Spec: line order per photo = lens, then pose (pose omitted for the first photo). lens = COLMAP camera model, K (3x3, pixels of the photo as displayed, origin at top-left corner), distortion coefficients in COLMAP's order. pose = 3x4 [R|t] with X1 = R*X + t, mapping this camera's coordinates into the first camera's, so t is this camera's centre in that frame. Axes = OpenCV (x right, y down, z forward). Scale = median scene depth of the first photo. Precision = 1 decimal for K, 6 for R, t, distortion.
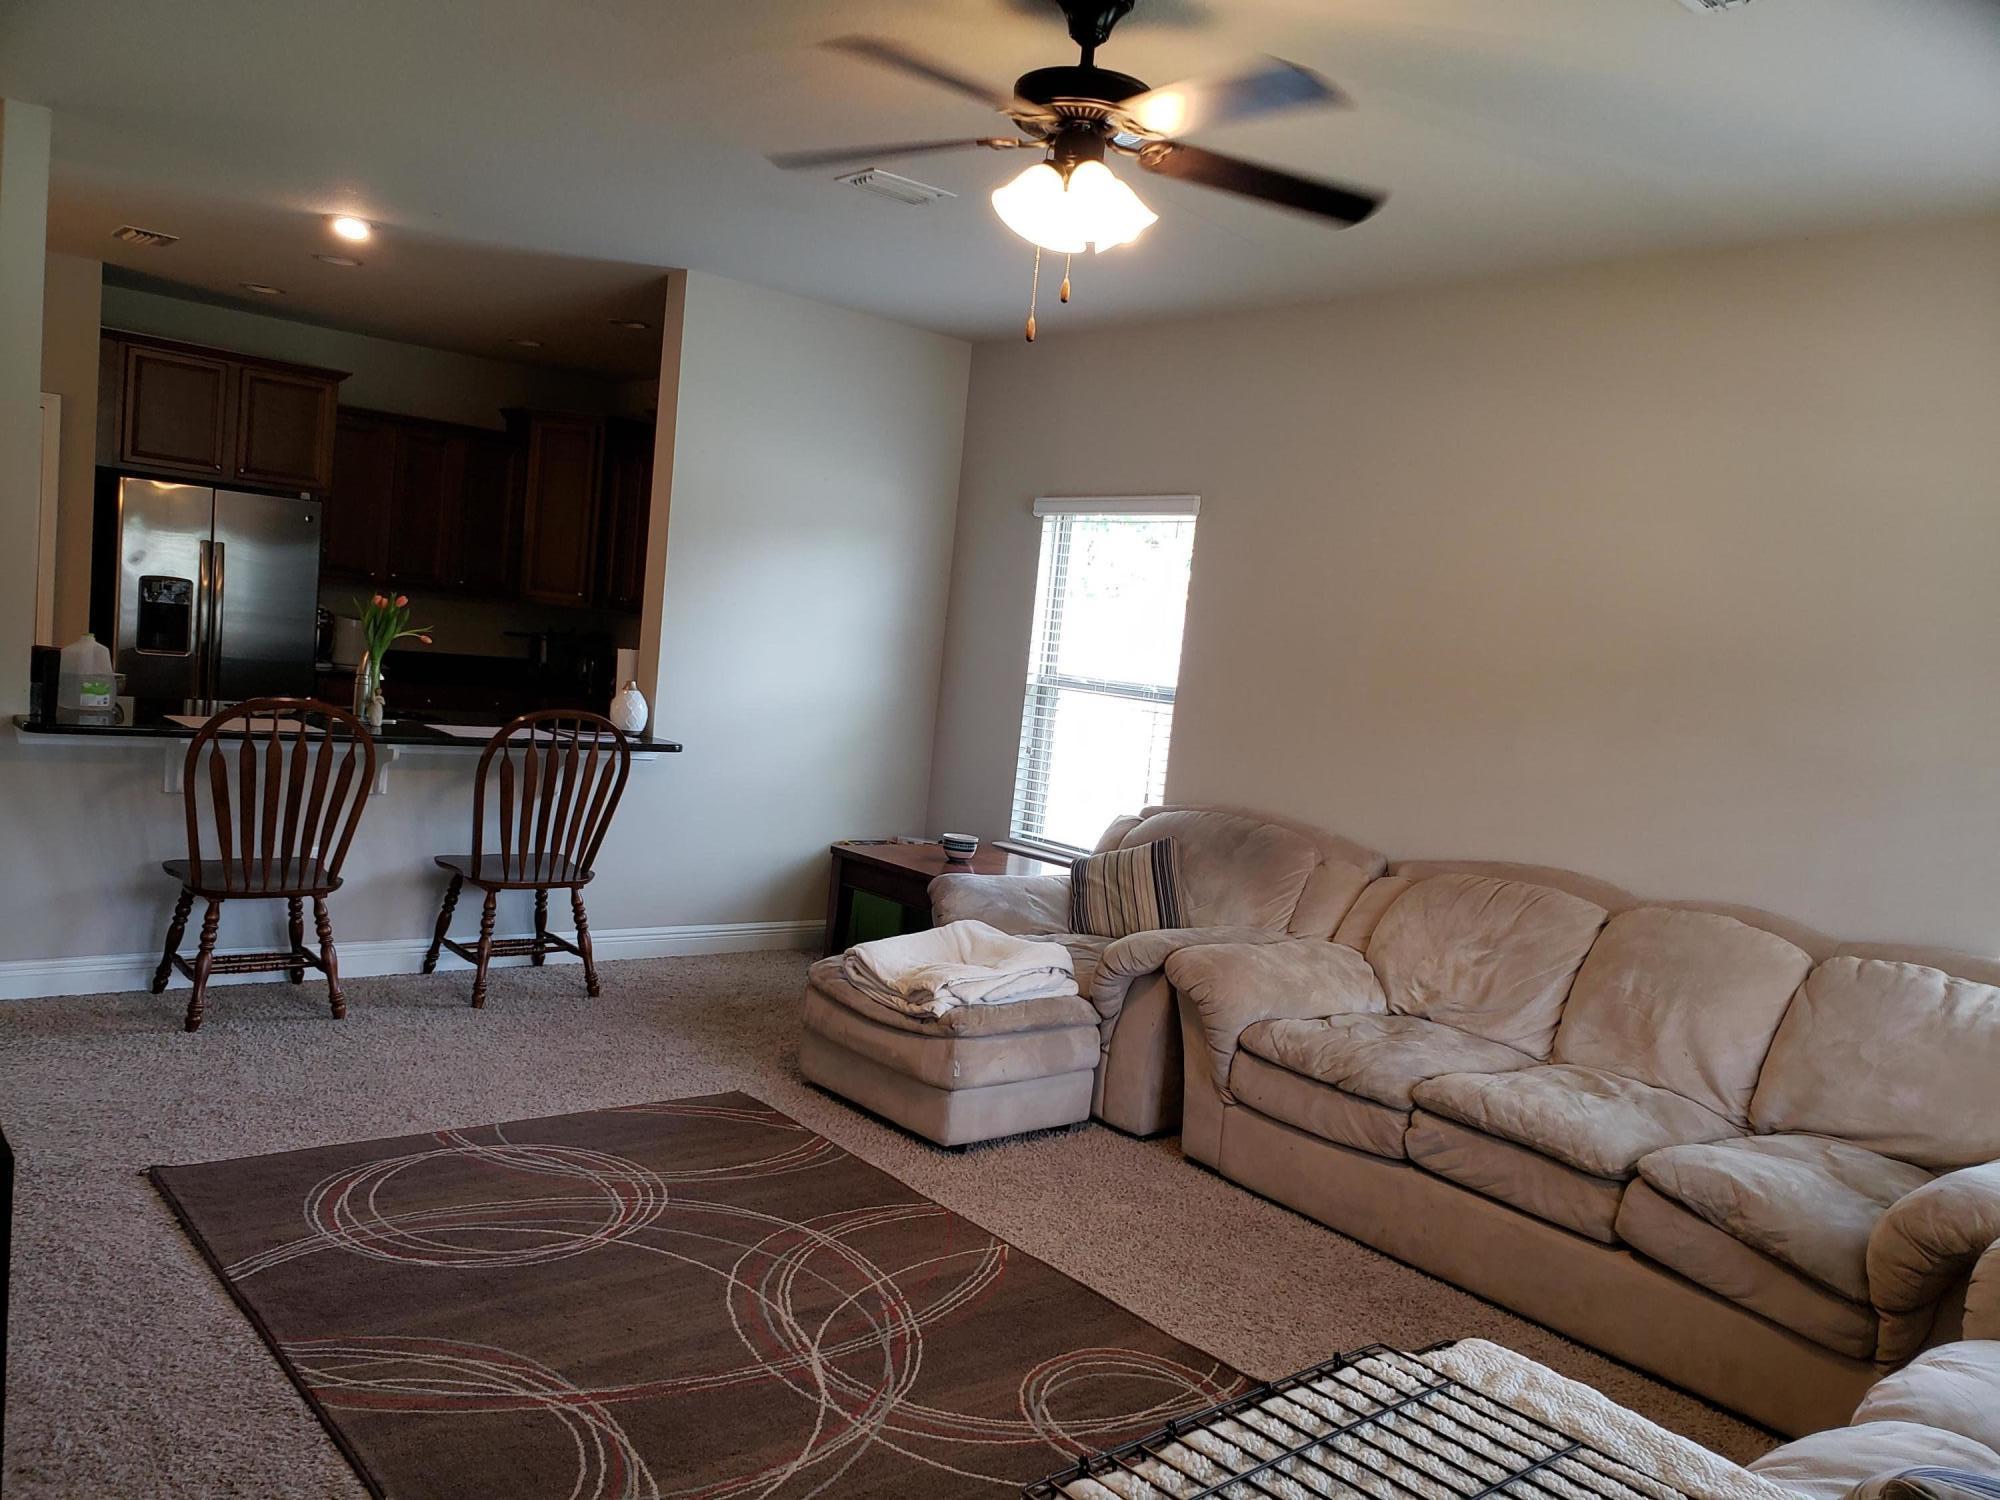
lens RADIAL K [[1398.6, 0, 1000.0], [0, 1398.6, 750.0], [0, 0, 1]] dist [0.031191, 0.000941]
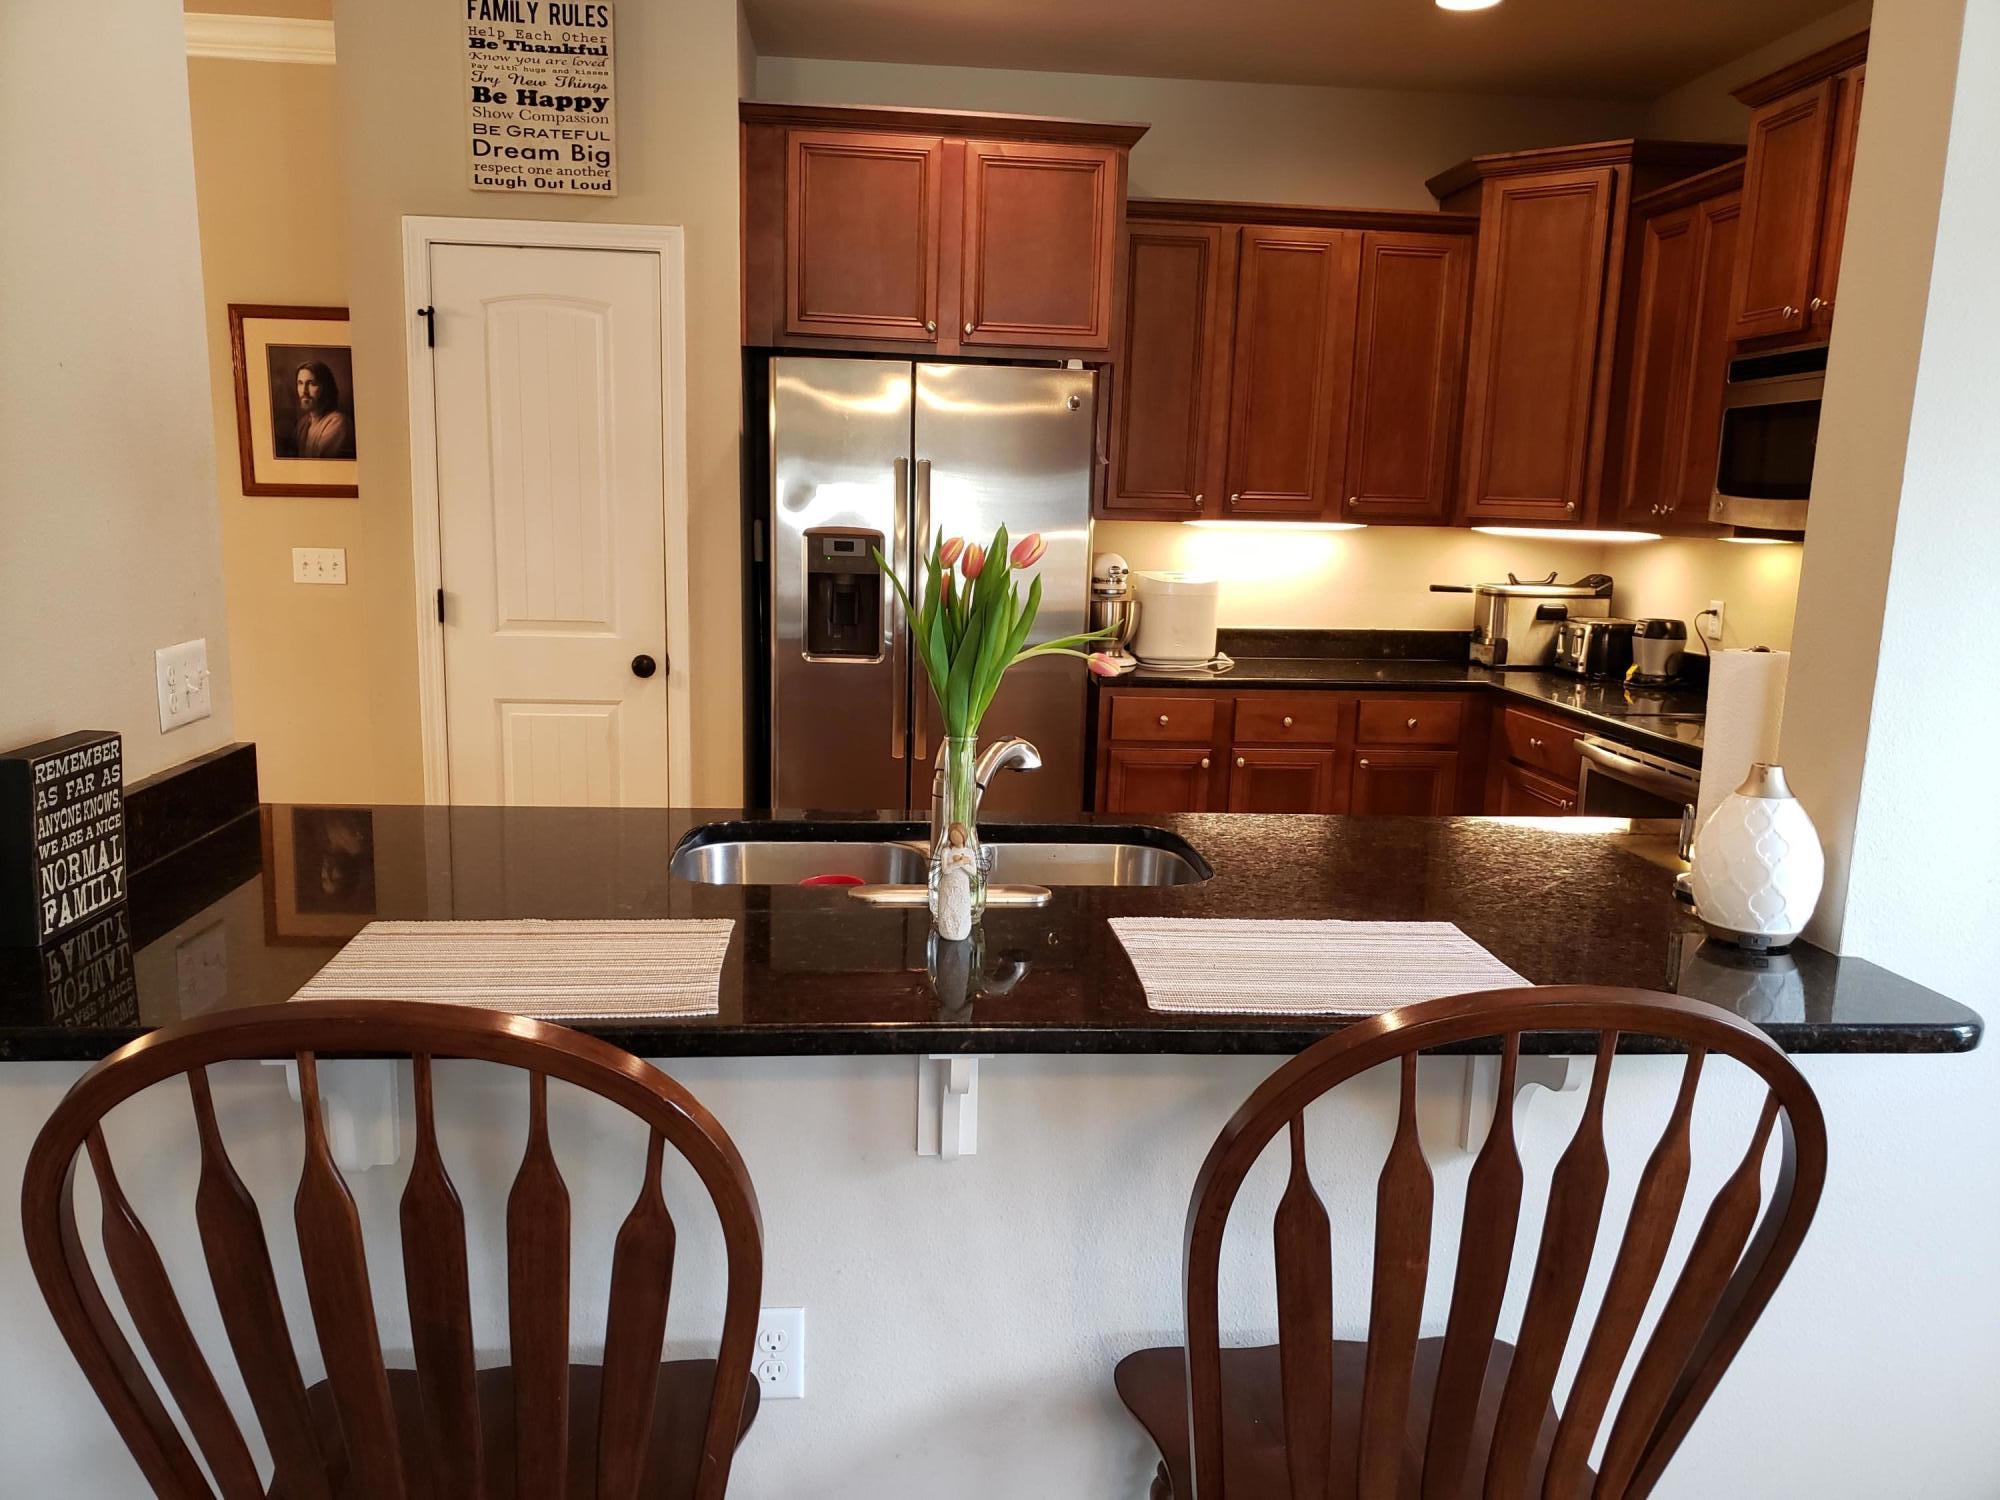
lens RADIAL K [[1398.6, 0, 1000.0], [0, 1398.6, 750.0], [0, 0, 1]] dist [0.031191, 0.000941]
pose [[0.790983, 0.031775, -0.611013, -0.184328], [-0.011991, 0.999264, 0.036442, -0.053269], [0.611721, -0.021499, 0.790781, 0.589205]]
